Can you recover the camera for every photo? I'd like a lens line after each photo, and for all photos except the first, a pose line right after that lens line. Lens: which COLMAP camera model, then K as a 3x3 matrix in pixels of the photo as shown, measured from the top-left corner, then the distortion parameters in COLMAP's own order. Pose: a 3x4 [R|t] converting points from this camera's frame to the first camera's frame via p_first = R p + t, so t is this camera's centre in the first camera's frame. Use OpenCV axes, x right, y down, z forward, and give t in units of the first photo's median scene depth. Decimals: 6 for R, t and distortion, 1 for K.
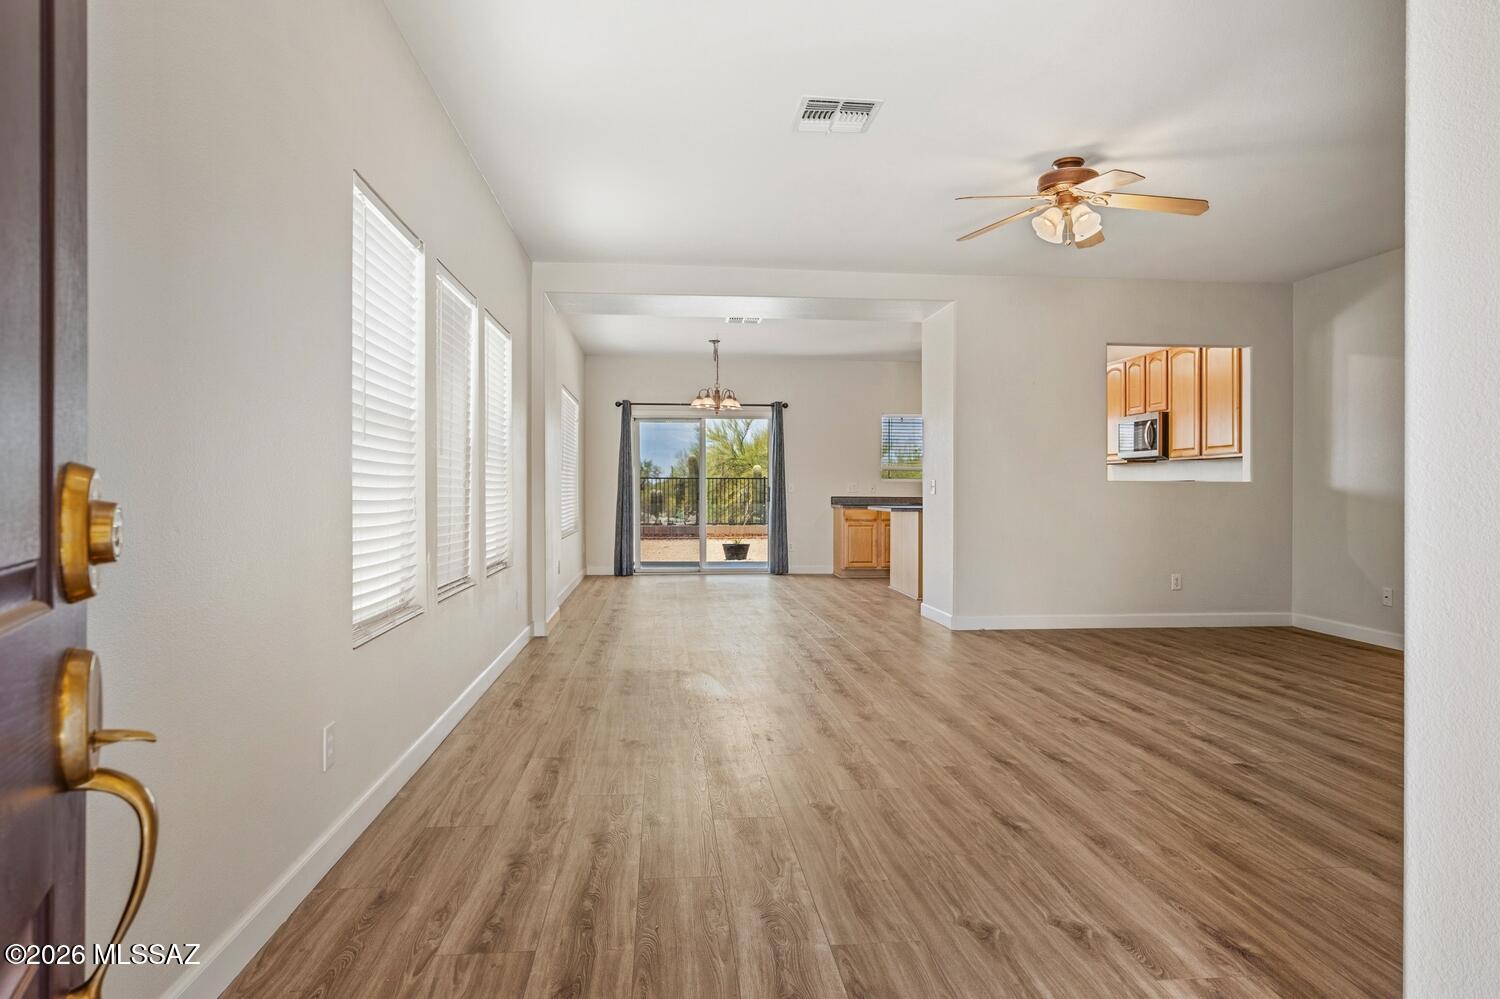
lens RADIAL K [[915.7, 0, 744.4], [0, 915.7, 494.0], [0, 0, 1]] dist [0.001049, 0.002449]
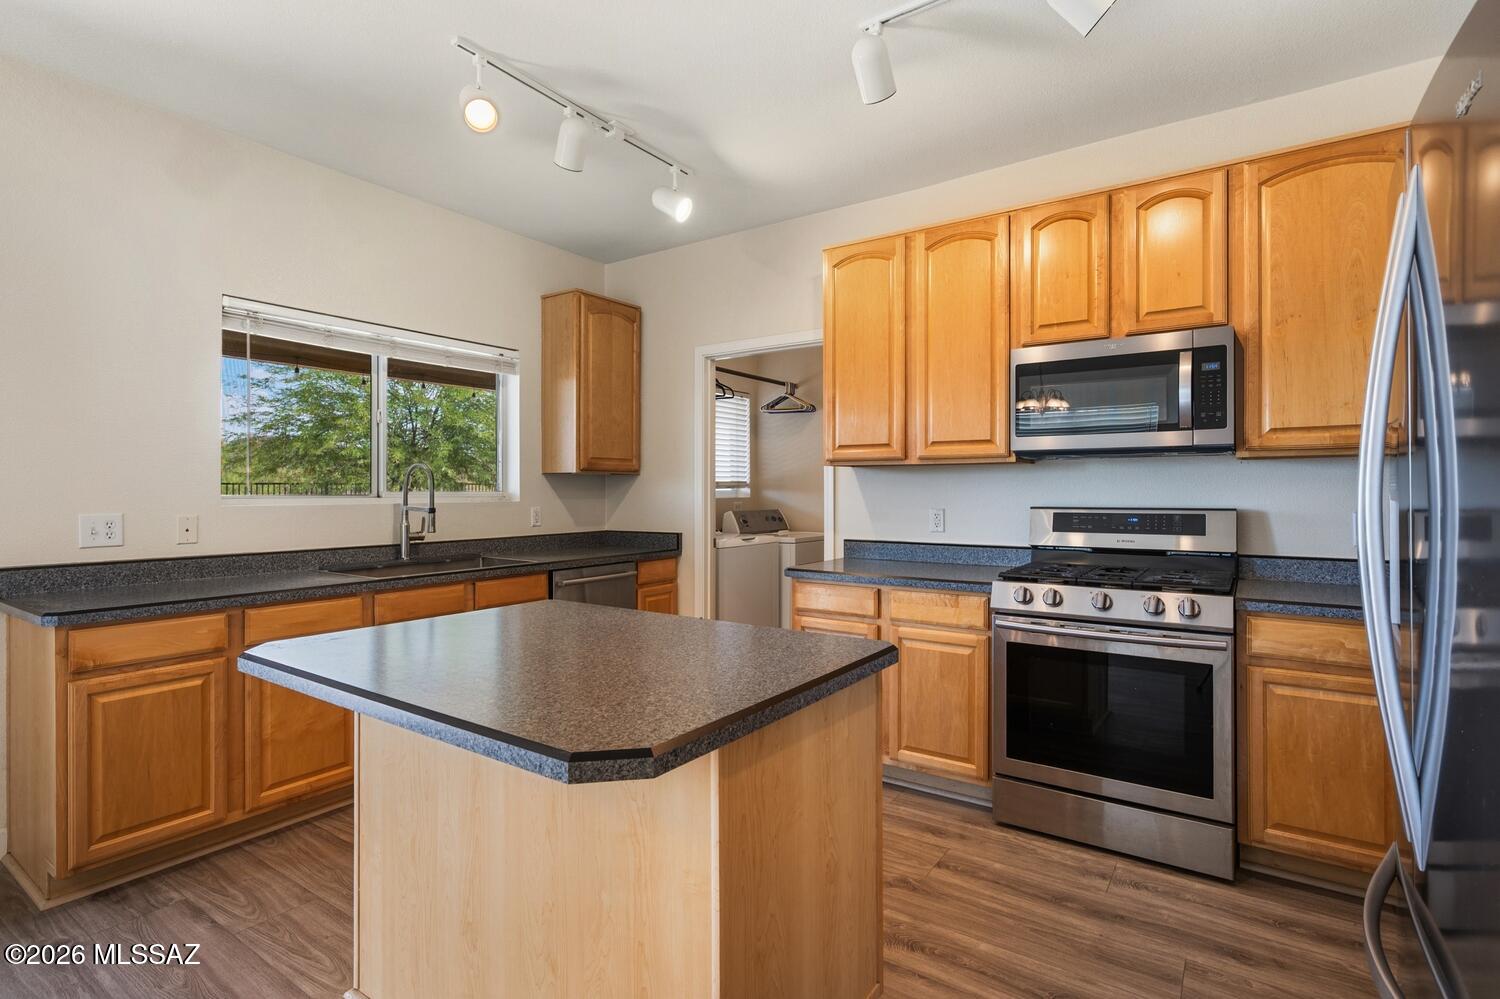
lens RADIAL K [[727.1, 0, 751.4], [0, 727.1, 491.9], [0, 0, 1]] dist [-0.009464, 0.007268]
pose [[0.638393, -0.006490, 0.769683, 0.115507], [0.007075, 0.999972, 0.002564, -0.028358], [-0.769678, 0.003809, 0.638421, 1.098390]]
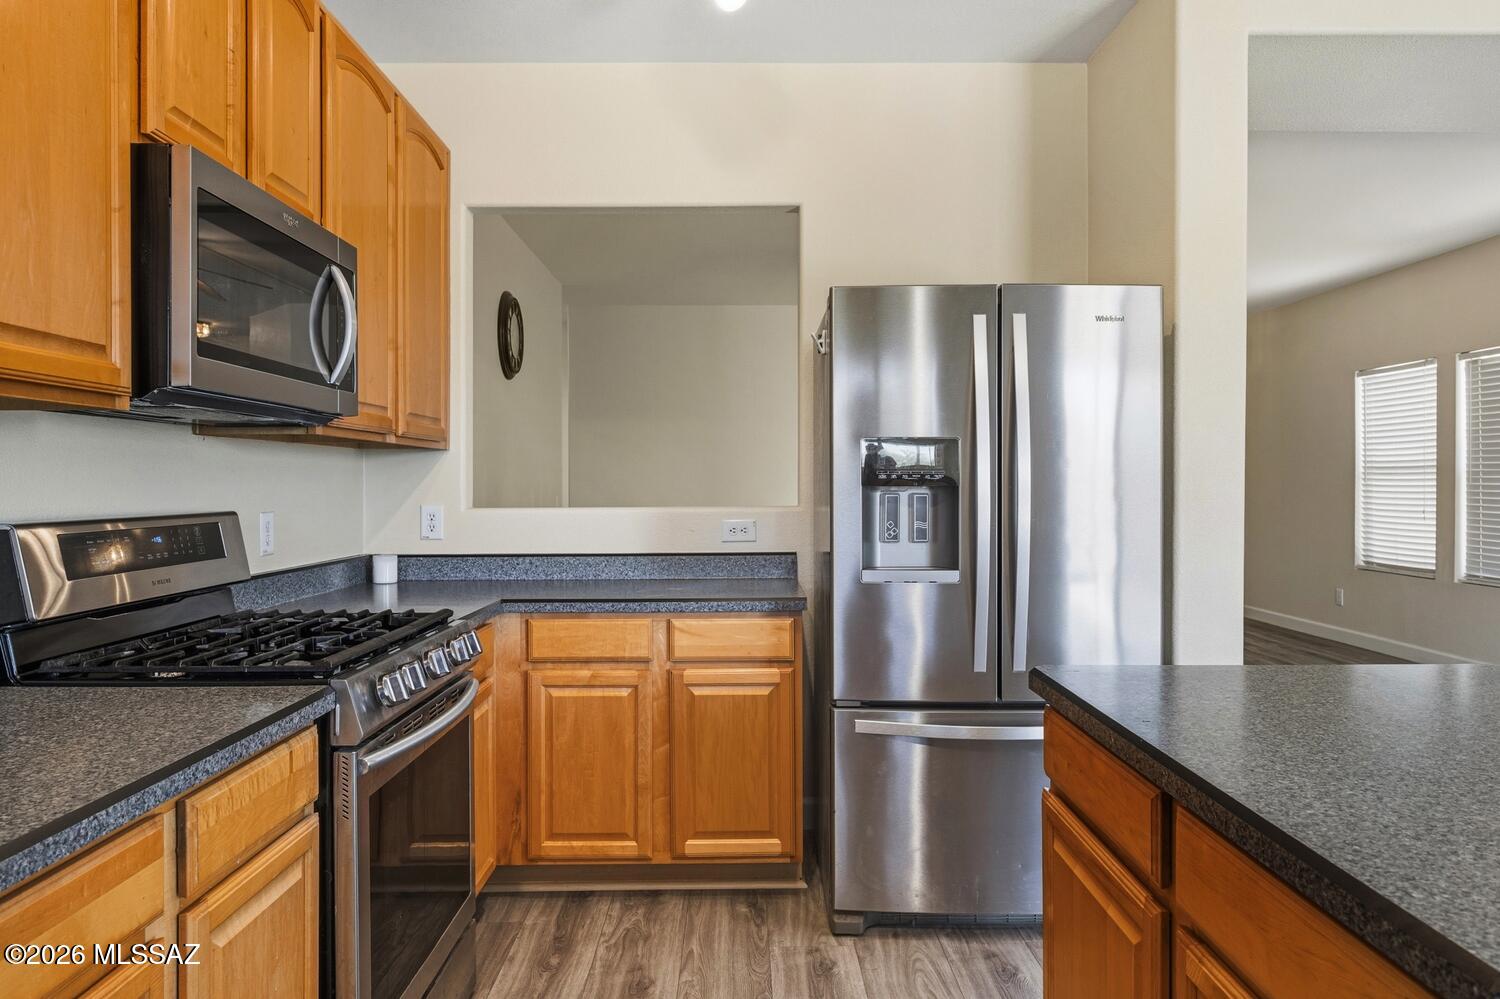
lens RADIAL K [[1016.0, 0, 757.4], [0, 1016.0, 499.4], [0, 0, 1]] dist [-0.009207, 0.005465]
pose [[-0.996711, -0.001019, 0.081034, 0.363982], [0.000465, 0.999832, 0.018296, -0.027172], [-0.081039, 0.018274, -0.996543, 1.463060]]
